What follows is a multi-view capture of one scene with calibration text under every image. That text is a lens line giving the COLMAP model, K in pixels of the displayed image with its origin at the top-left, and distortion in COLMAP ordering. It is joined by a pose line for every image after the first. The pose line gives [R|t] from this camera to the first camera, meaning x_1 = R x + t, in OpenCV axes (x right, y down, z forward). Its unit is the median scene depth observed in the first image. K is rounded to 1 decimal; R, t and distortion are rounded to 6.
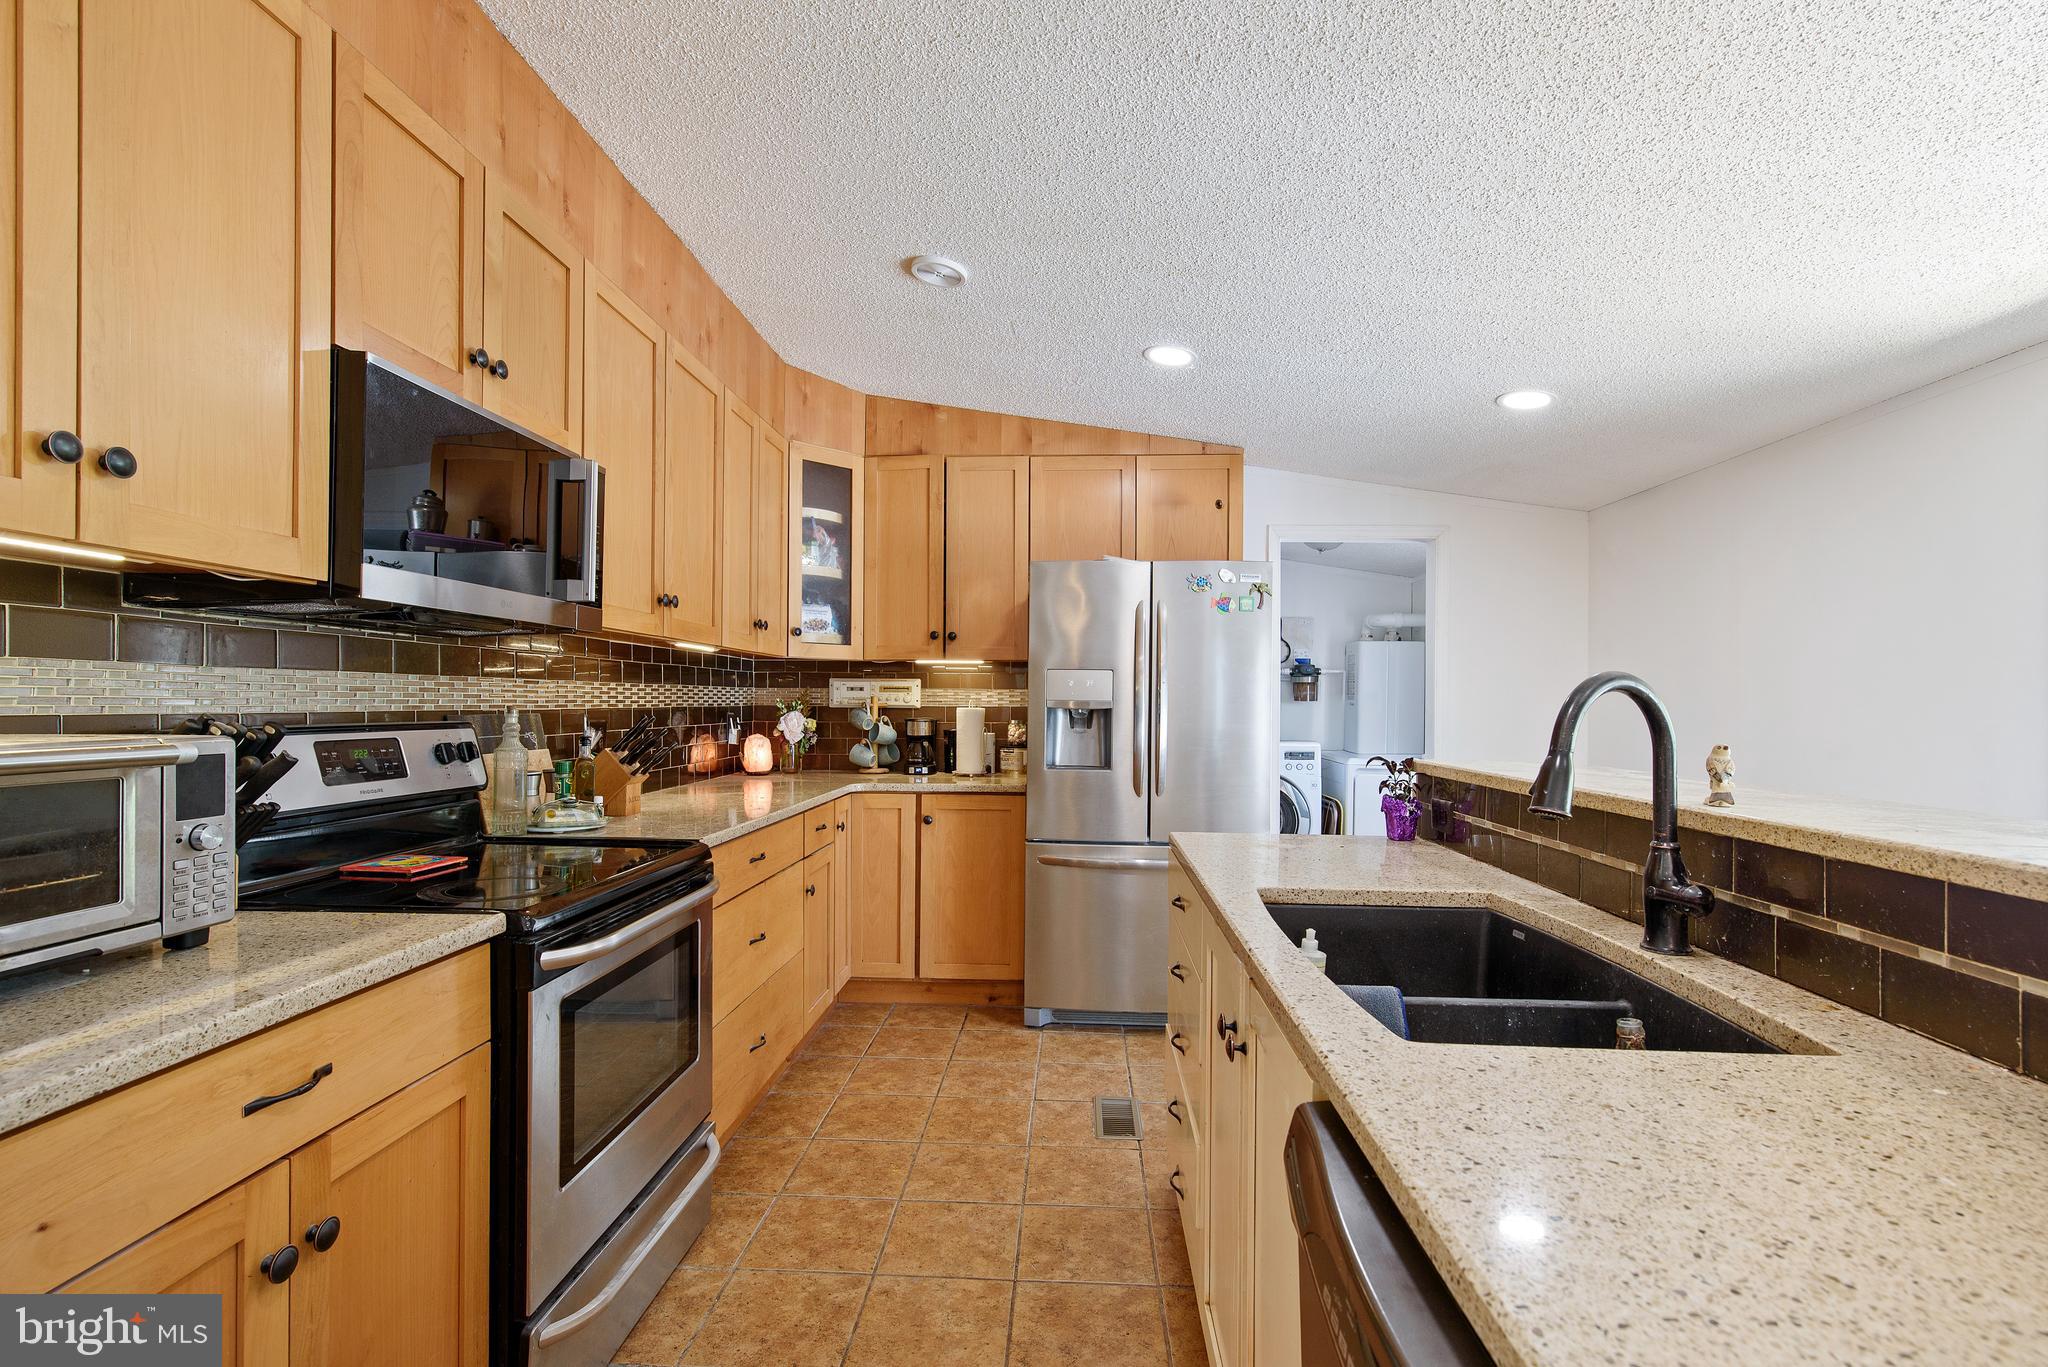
lens RADIAL K [[942.5, 0, 1032.9], [0, 942.5, 704.1], [0, 0, 1]] dist [-0.018164, -0.000915]
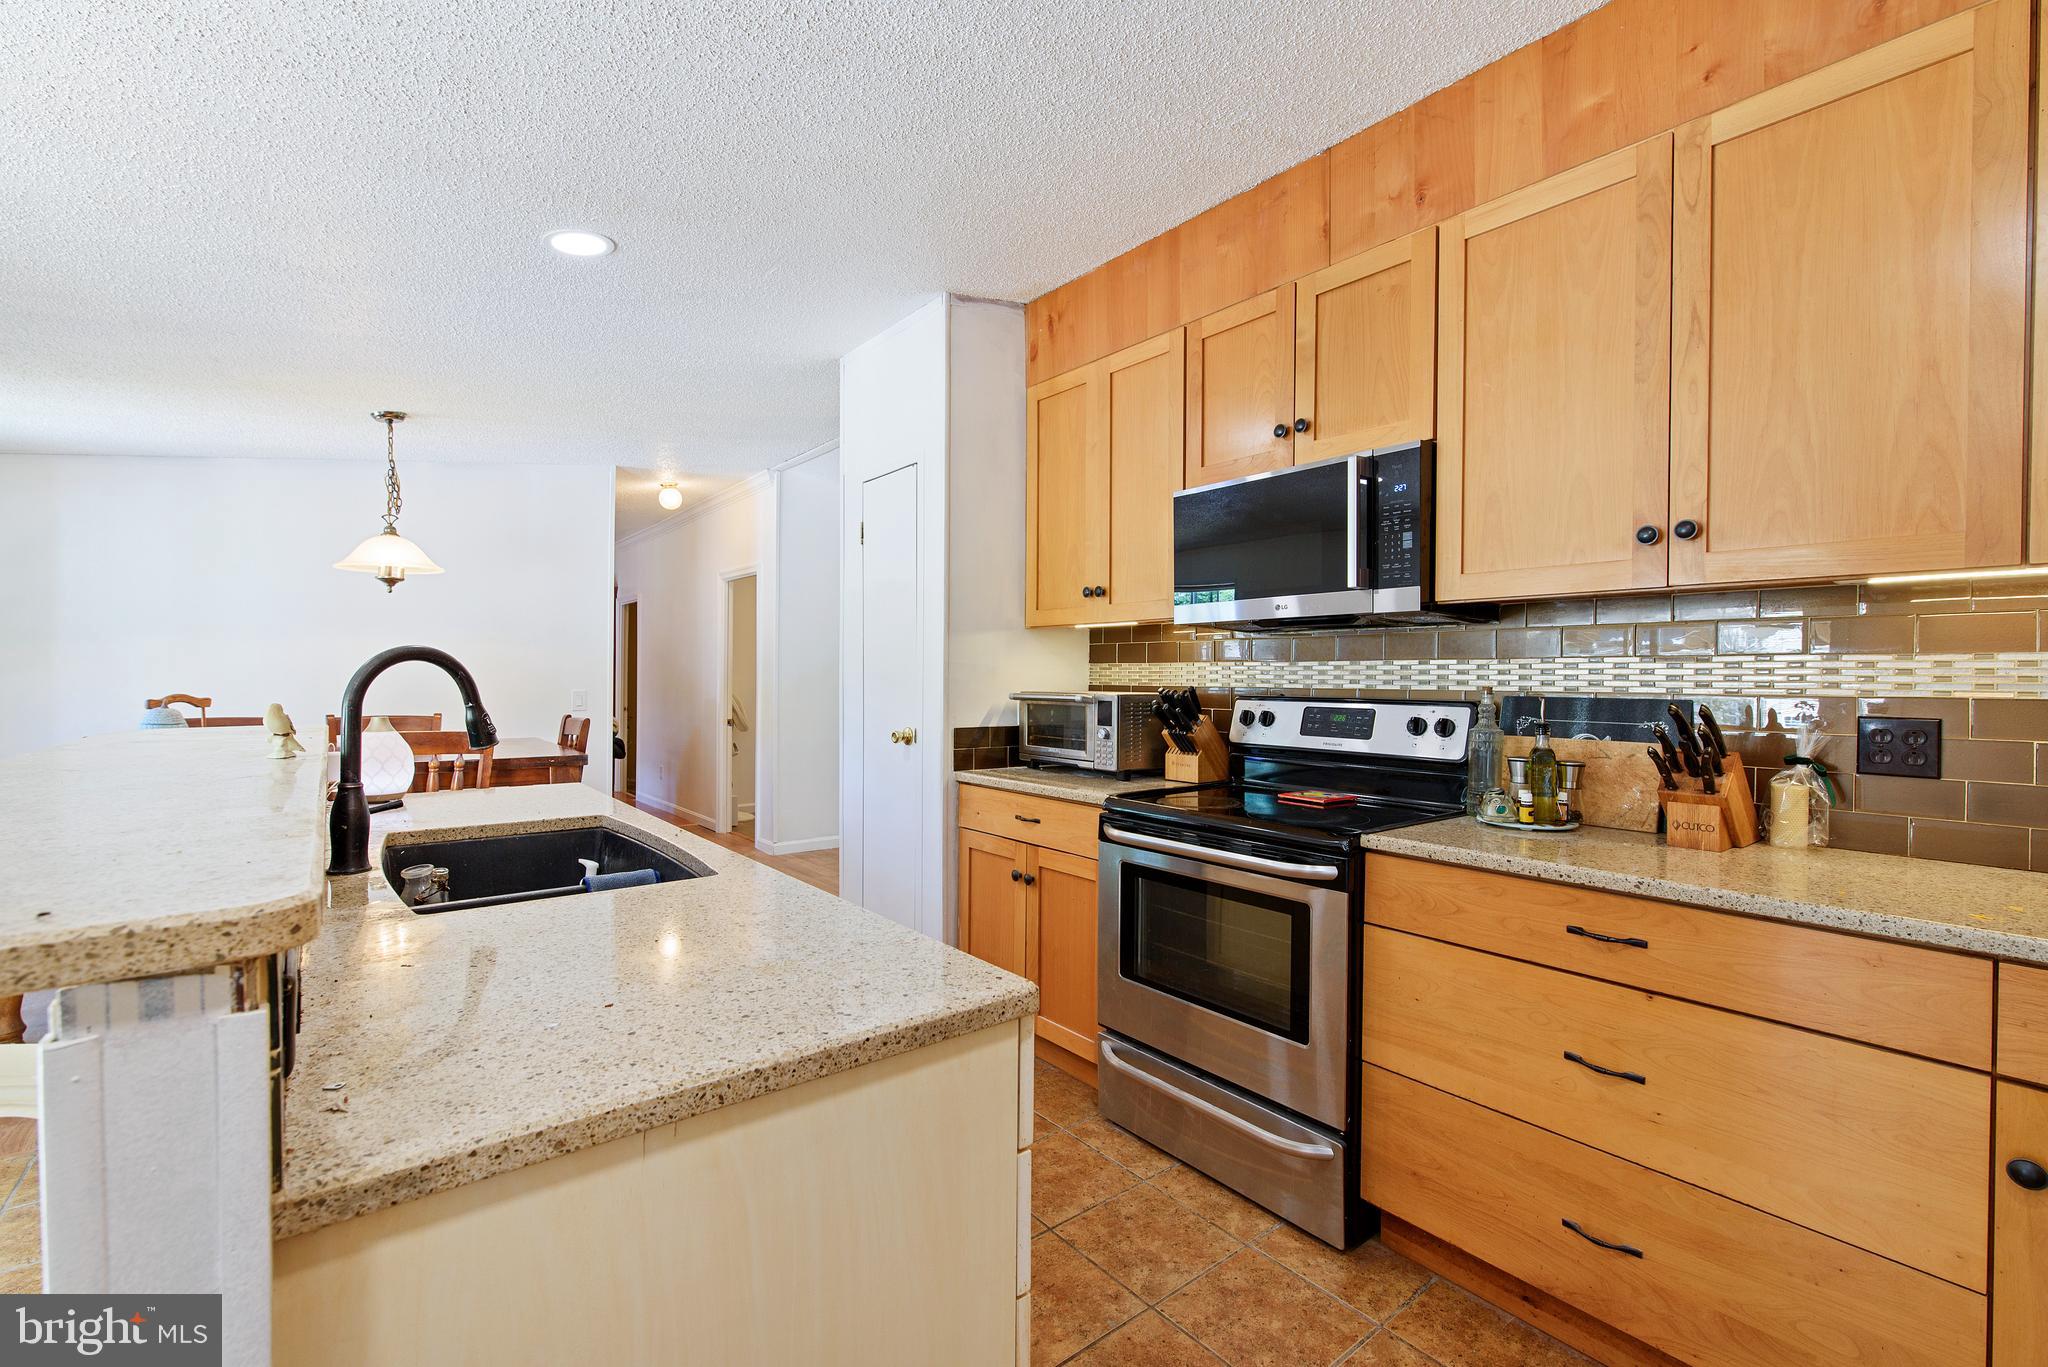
lens RADIAL K [[874.2, 0, 1021.7], [0, 874.2, 682.1], [0, 0, 1]] dist [-0.000615, 0.000299]
pose [[-0.748959, -0.006192, -0.662587, 0.258836], [-0.012016, 0.999919, 0.004239, -0.000872], [0.662507, 0.011136, -0.748973, 0.811595]]
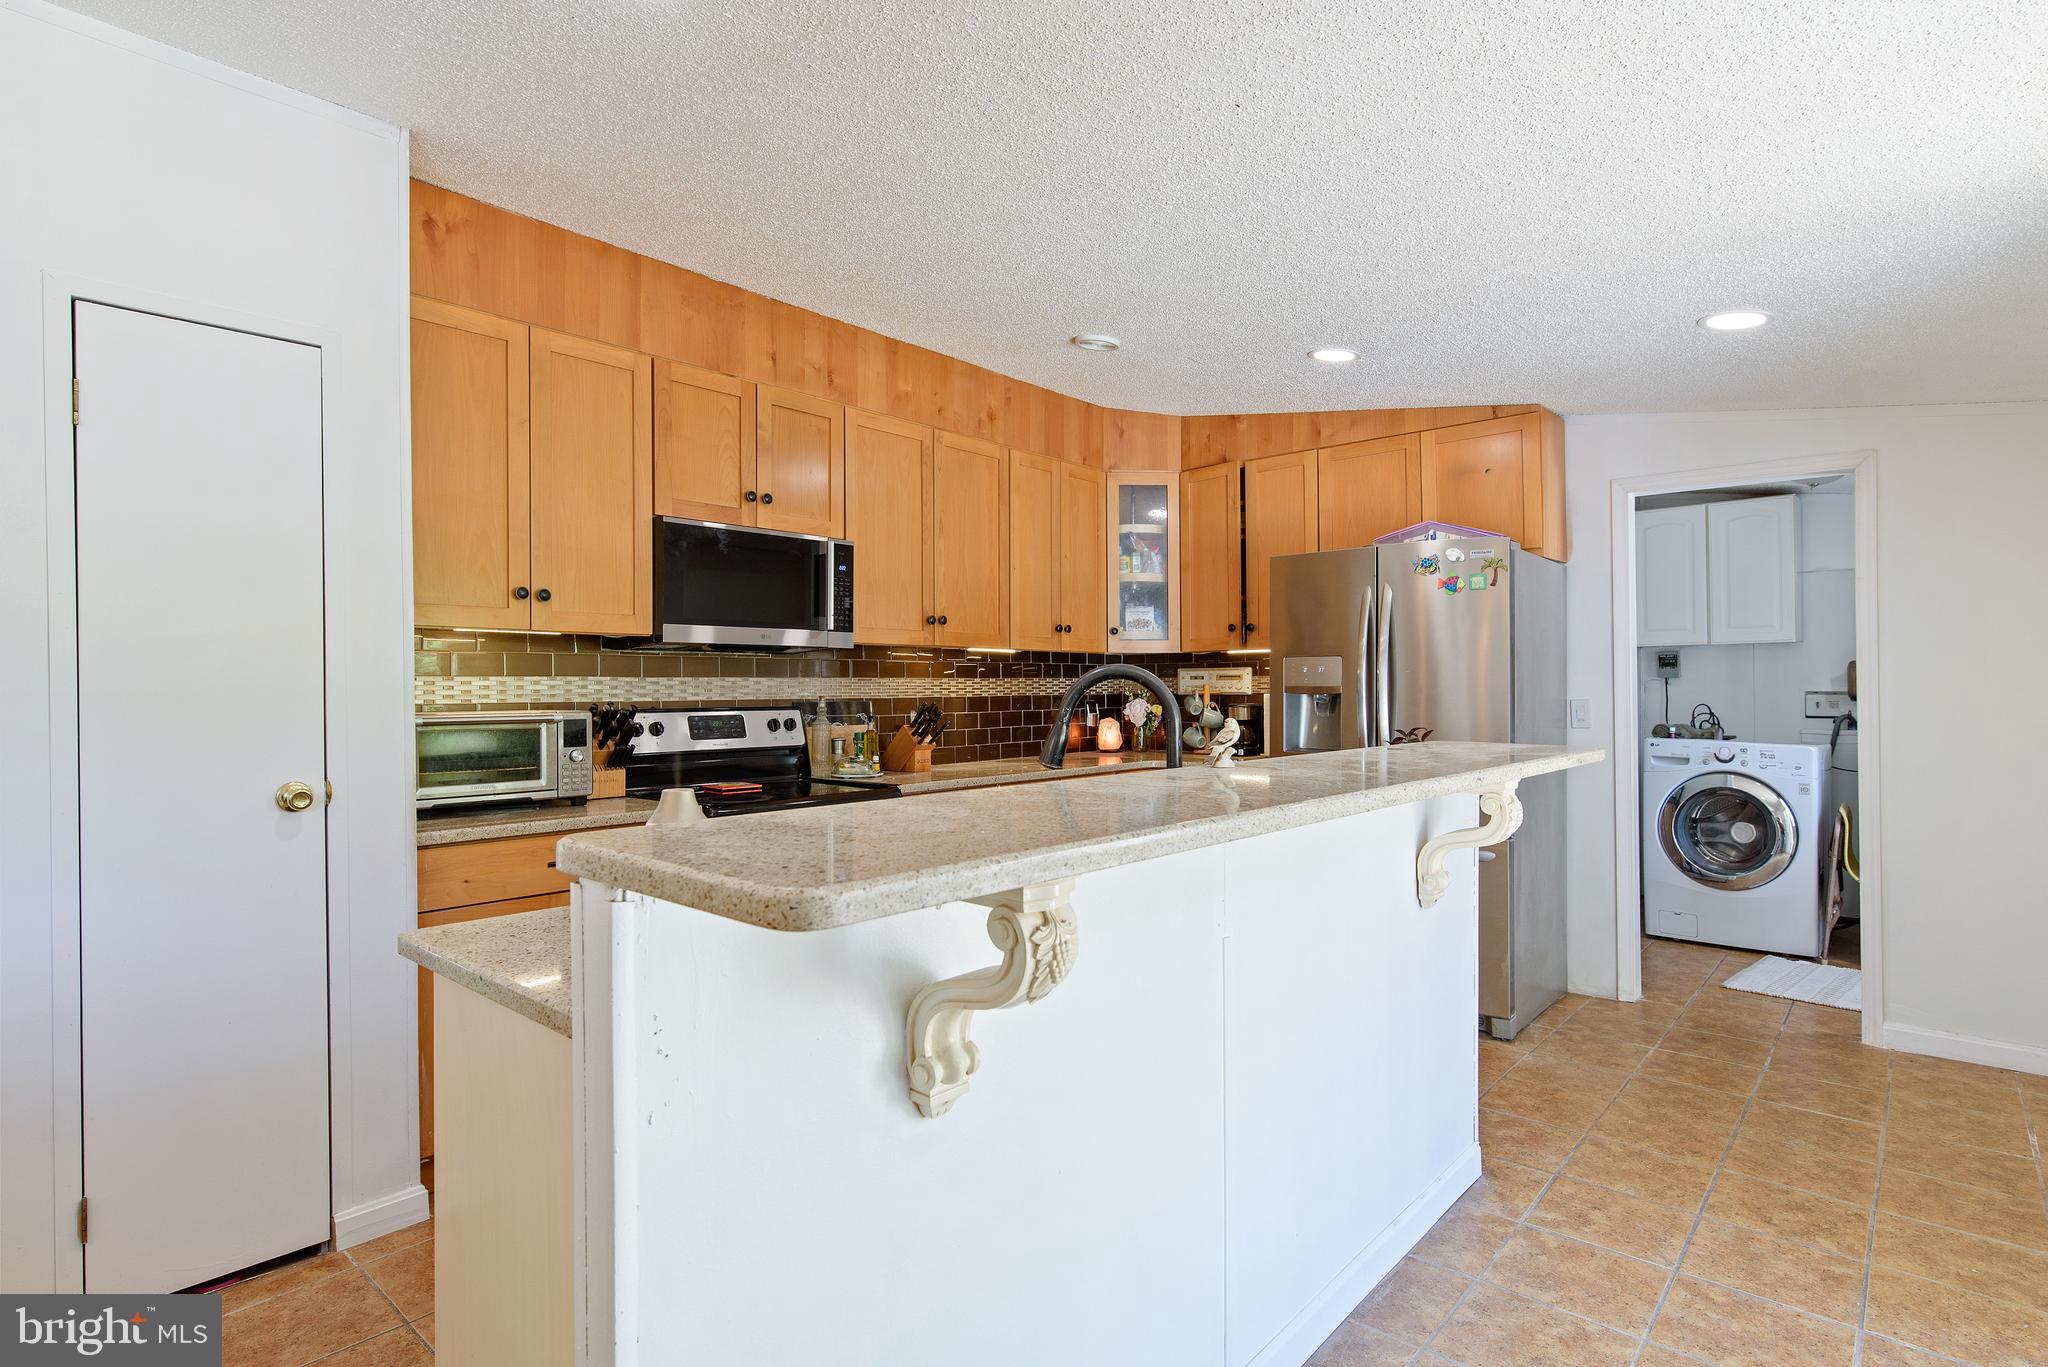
lens RADIAL K [[1030.7, 0, 1022.0], [0, 1030.7, 679.0], [0, 0, 1]] dist [0.002182, -0.000016]
pose [[0.777807, -0.018120, -0.628241, 0.474148], [0.010695, 0.999821, -0.015596, 0.002289], [0.628412, 0.005412, 0.777862, -0.084177]]
